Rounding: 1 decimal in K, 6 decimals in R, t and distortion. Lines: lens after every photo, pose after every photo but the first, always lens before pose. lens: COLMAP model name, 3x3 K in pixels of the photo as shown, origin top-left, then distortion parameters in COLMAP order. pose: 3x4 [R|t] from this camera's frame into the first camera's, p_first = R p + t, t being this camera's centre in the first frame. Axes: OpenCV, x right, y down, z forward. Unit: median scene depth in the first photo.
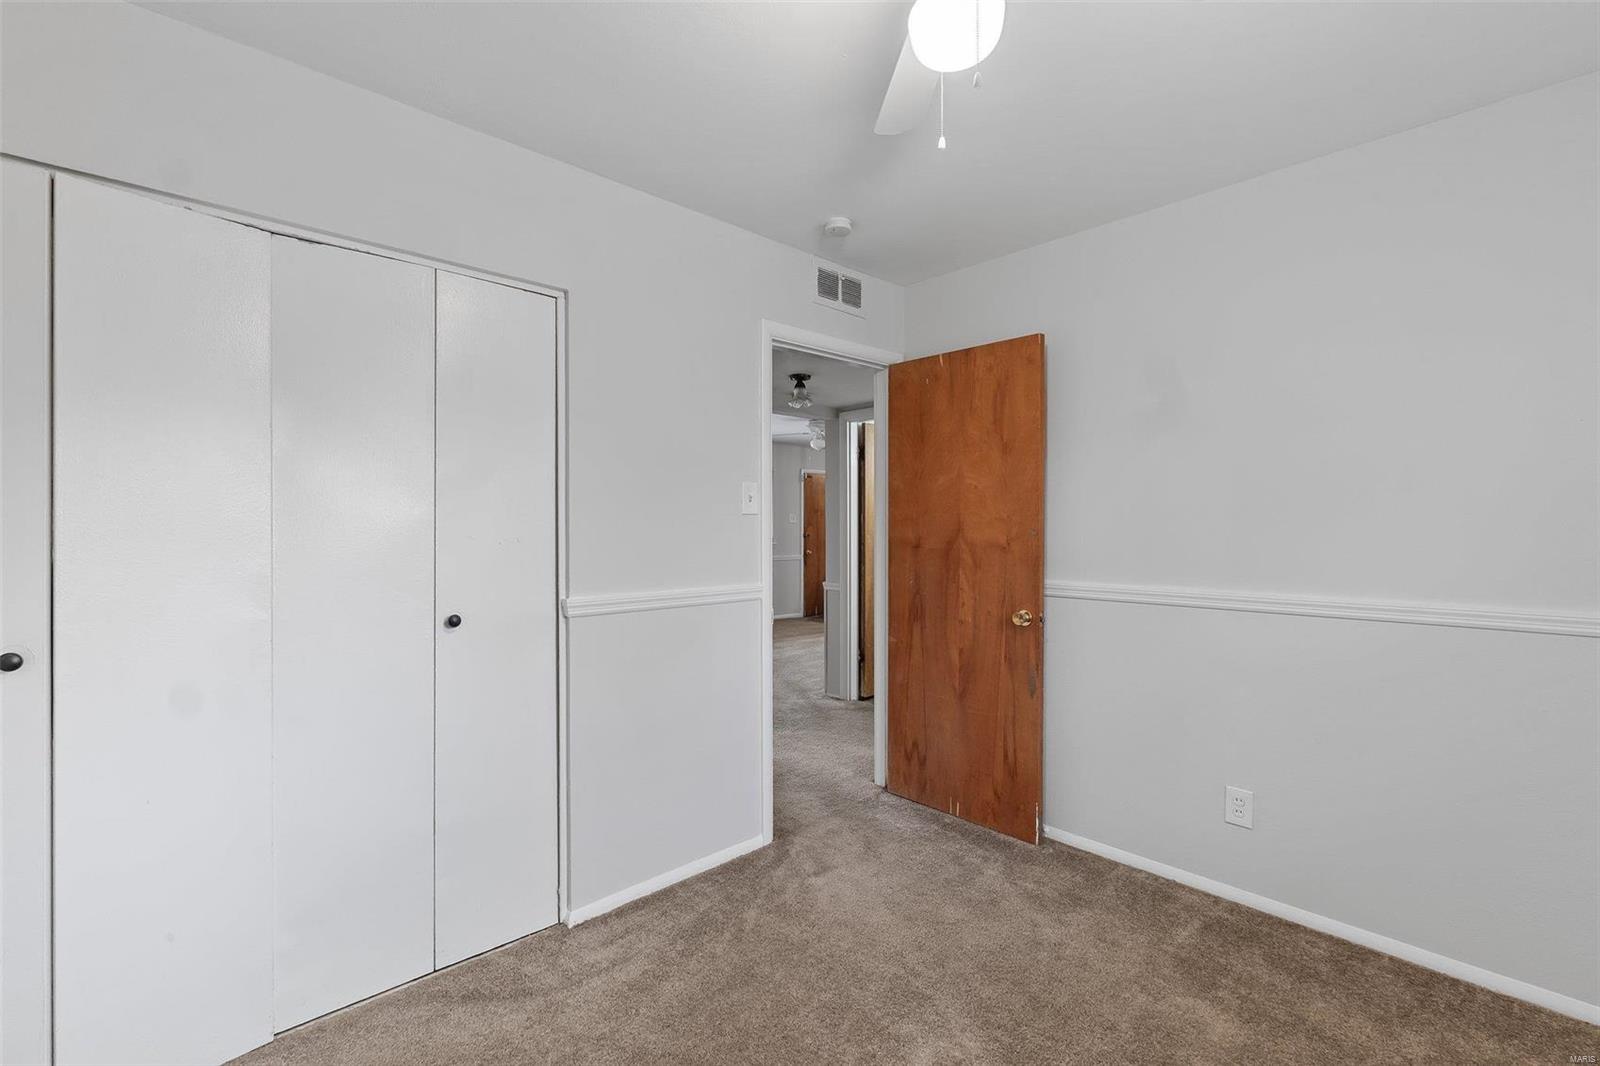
lens RADIAL K [[711.0, 0, 793.5], [0, 711.0, 527.7], [0, 0, 1]] dist [-0.001991, -0.000162]
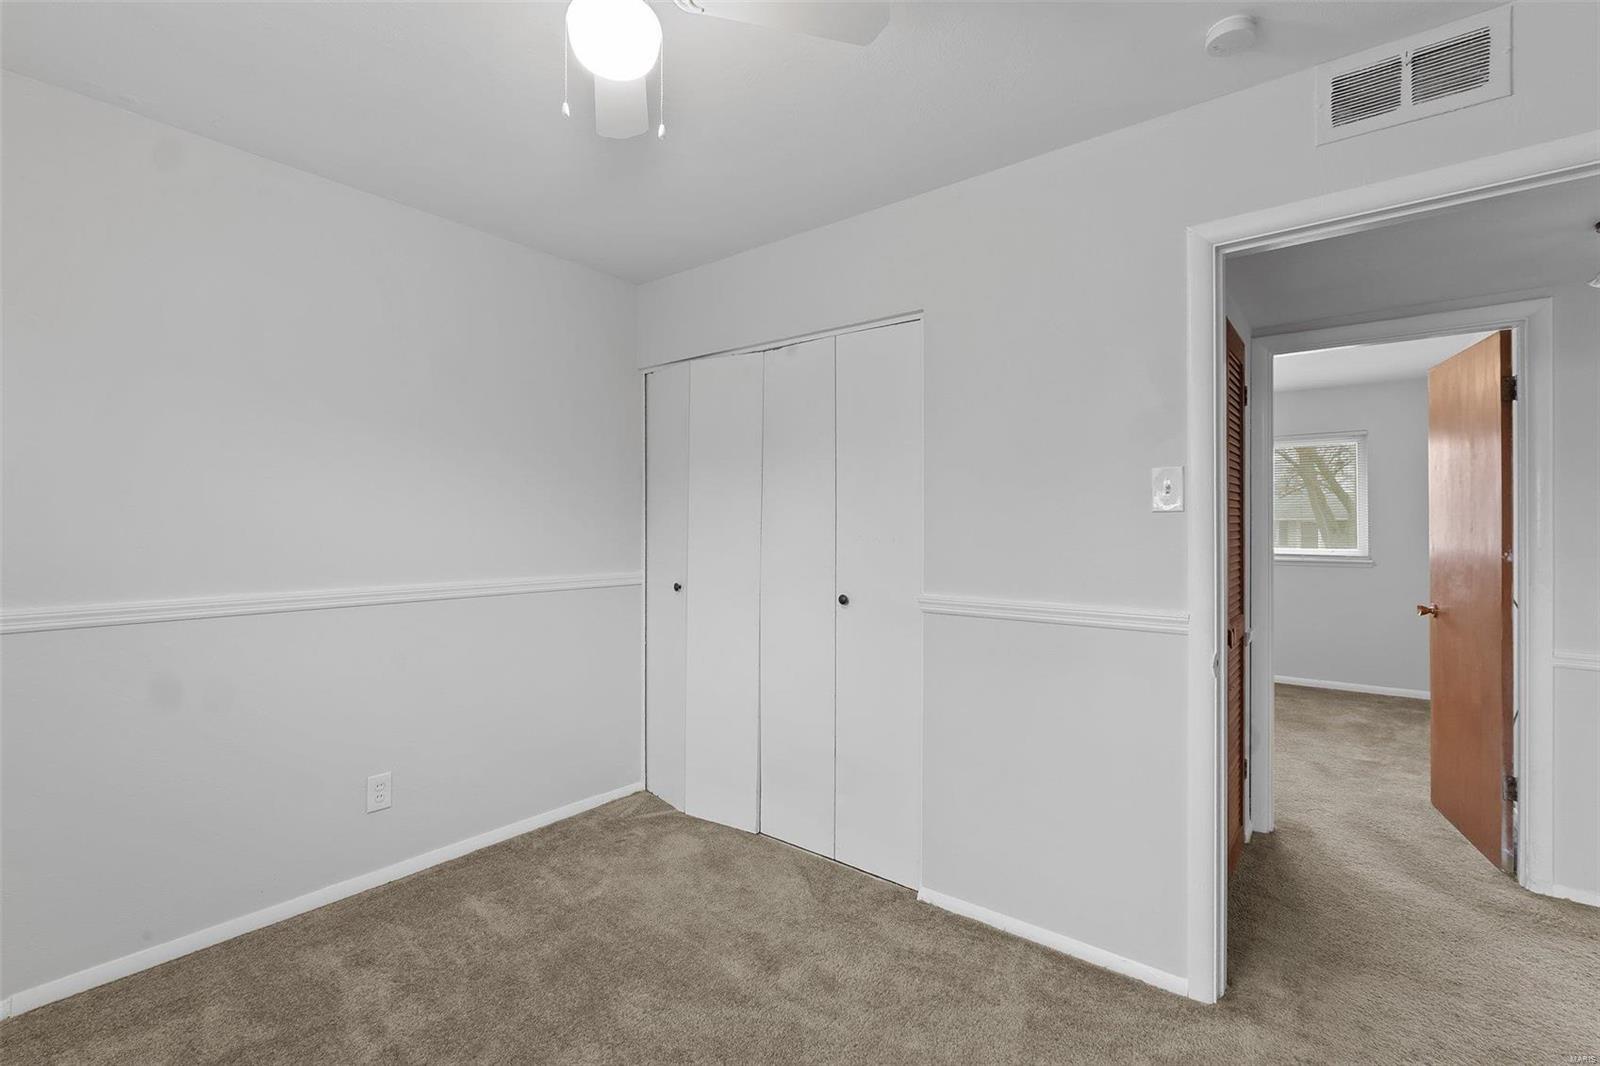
lens RADIAL K [[711.0, 0, 793.5], [0, 711.0, 527.7], [0, 0, 1]] dist [-0.001991, -0.000162]
pose [[0.137394, -0.000062, -0.990517, 0.588608], [-0.008351, 0.999964, -0.001221, 0.001303], [0.990481, 0.008439, 0.137388, 0.534267]]
